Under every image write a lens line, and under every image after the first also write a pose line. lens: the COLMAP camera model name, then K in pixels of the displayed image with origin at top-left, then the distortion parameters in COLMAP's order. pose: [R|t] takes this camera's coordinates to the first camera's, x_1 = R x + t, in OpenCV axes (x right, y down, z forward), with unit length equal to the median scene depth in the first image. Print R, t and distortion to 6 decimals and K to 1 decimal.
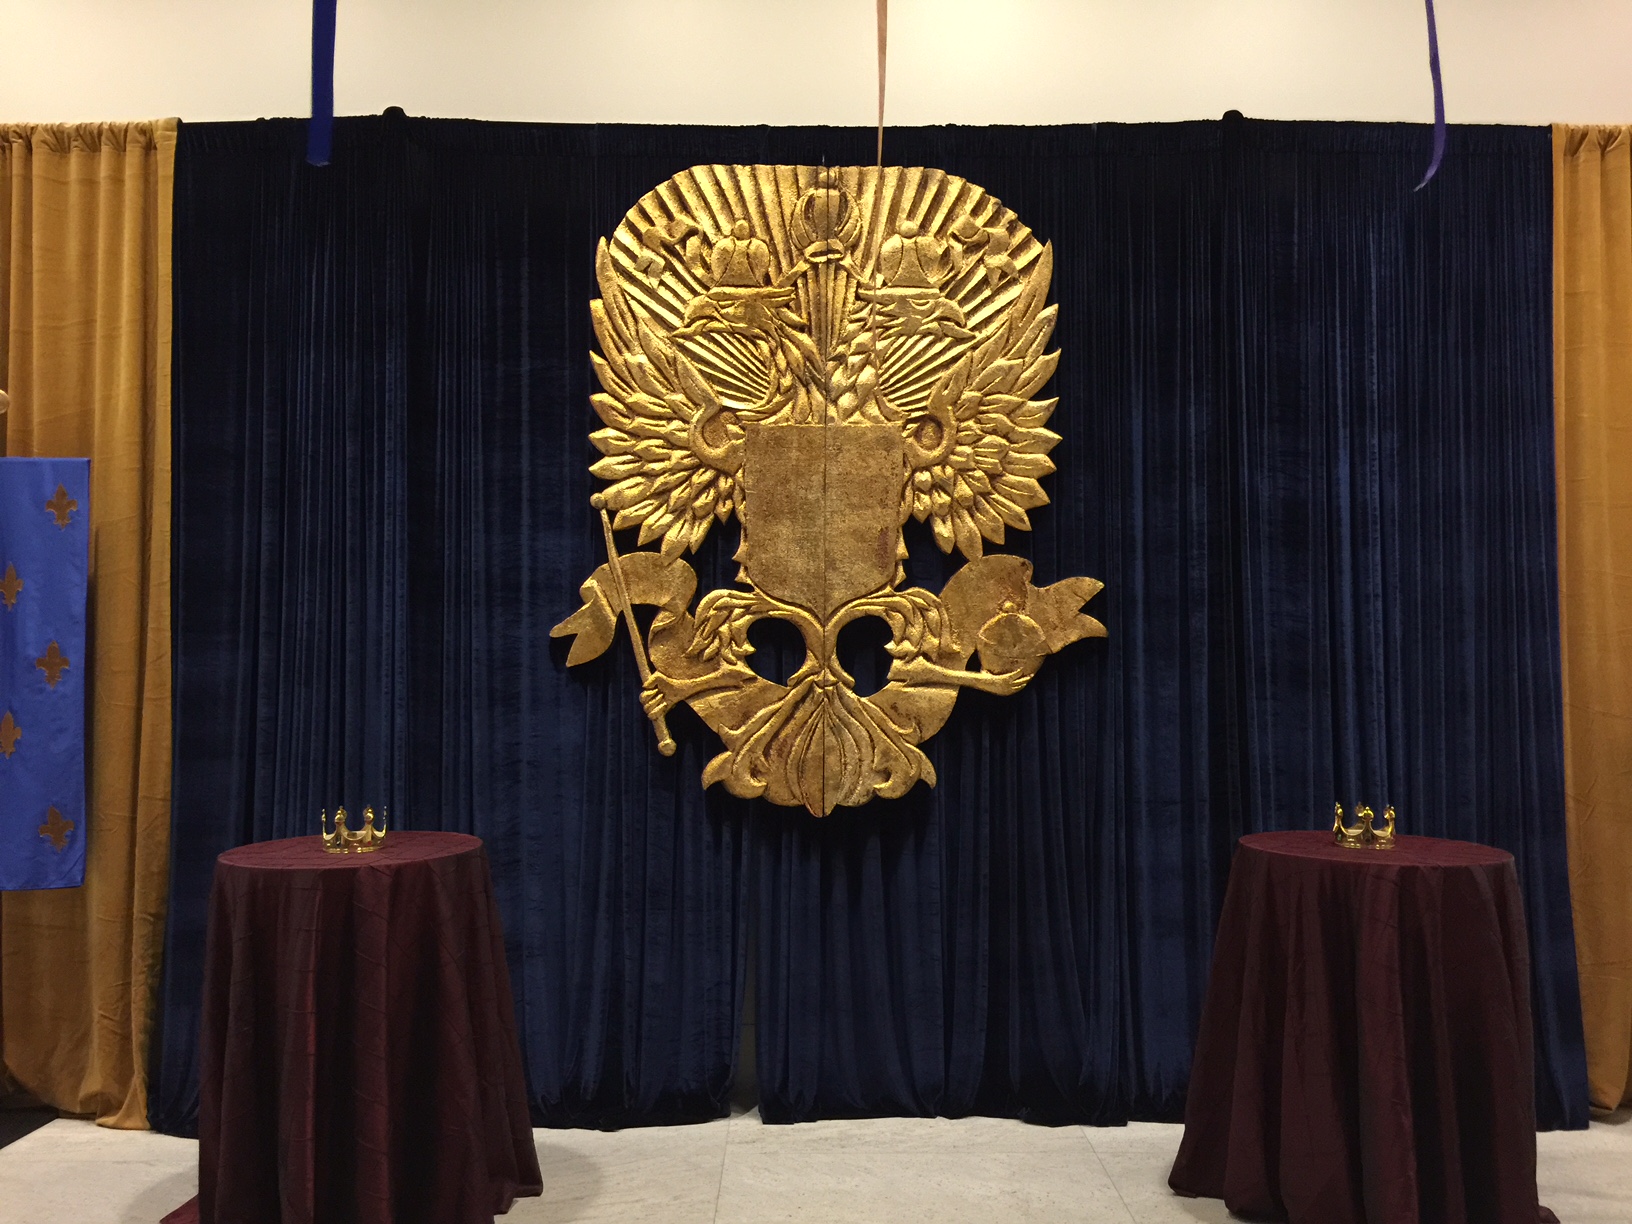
lens RADIAL K [[1419.4, 0, 816.2], [0, 1419.4, 605.6], [0, 0, 1]] dist [0.029961, -0.017687]
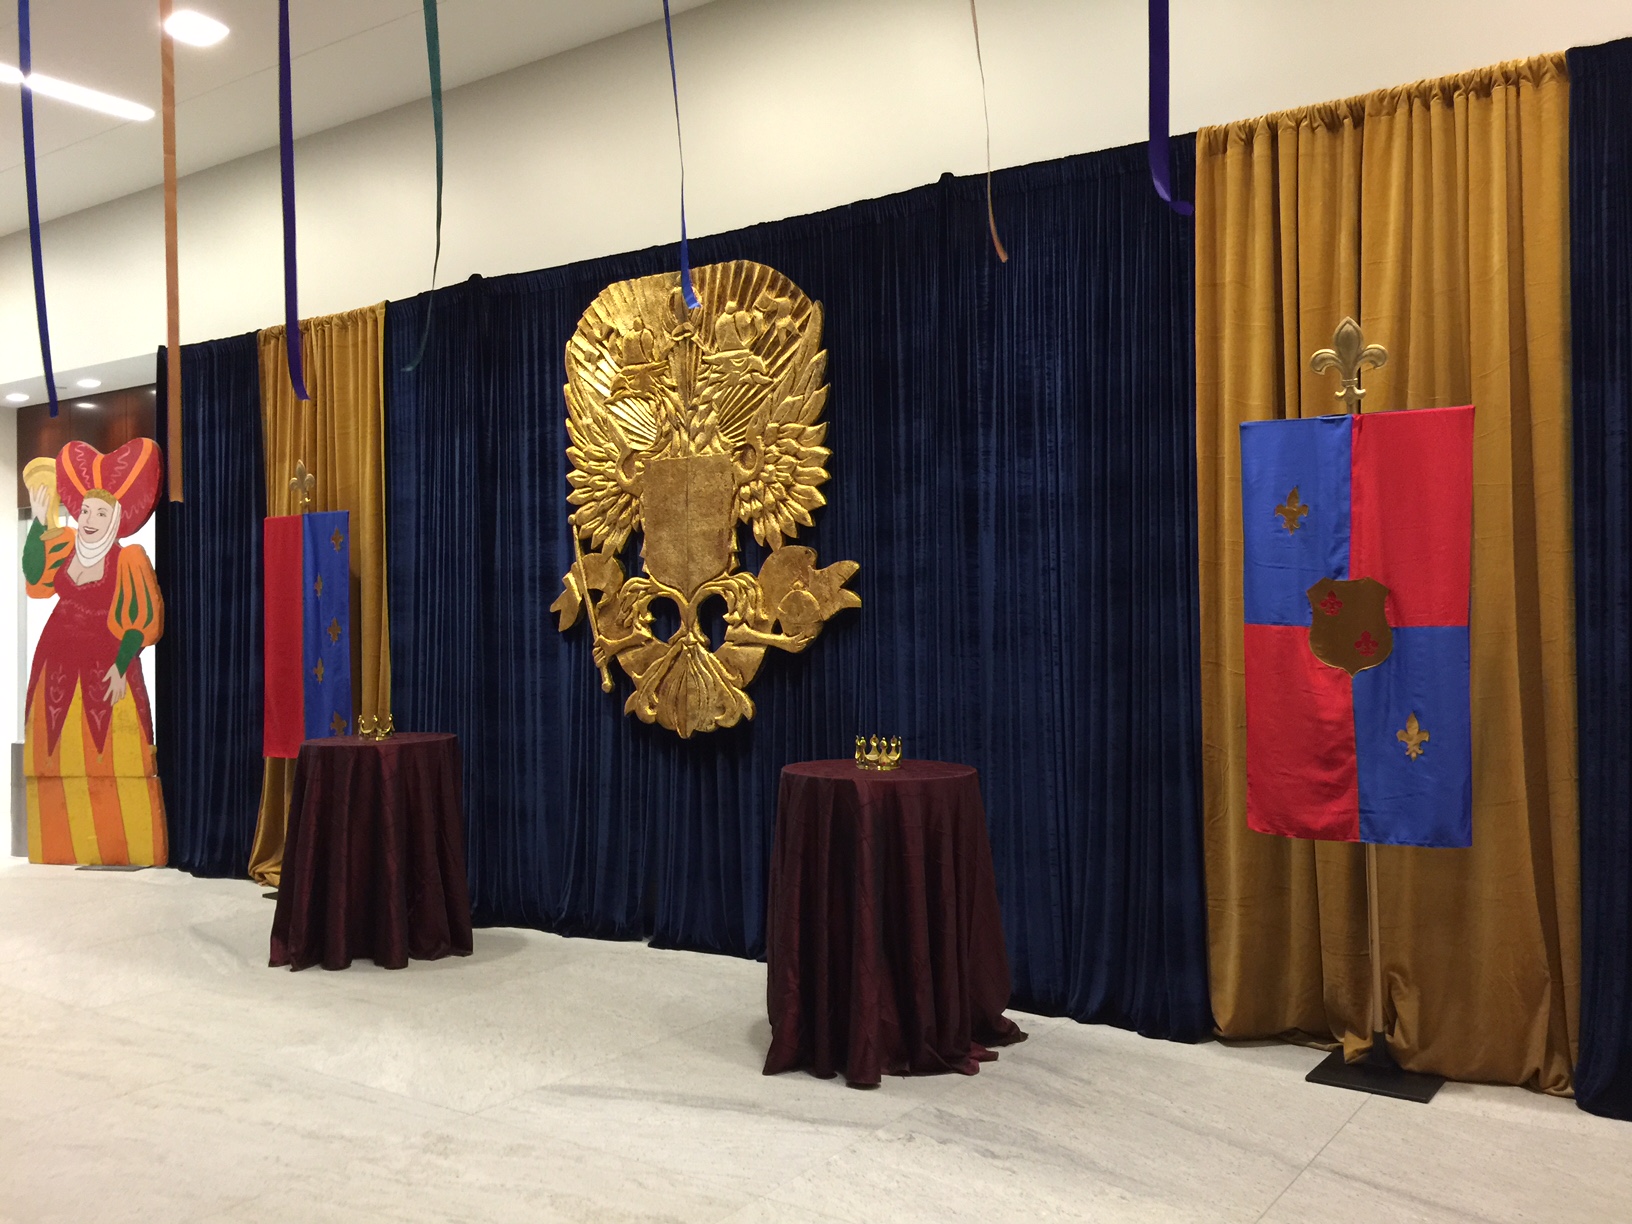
lens RADIAL K [[1419.4, 0, 815.4], [0, 1419.4, 616.2], [0, 0, 1]] dist [0.029961, -0.017687]
pose [[0.812585, -0.008647, -0.582778, 0.915458], [0.022762, 0.999598, 0.016905, 0.007626], [0.582398, -0.027002, 0.812455, -0.057988]]
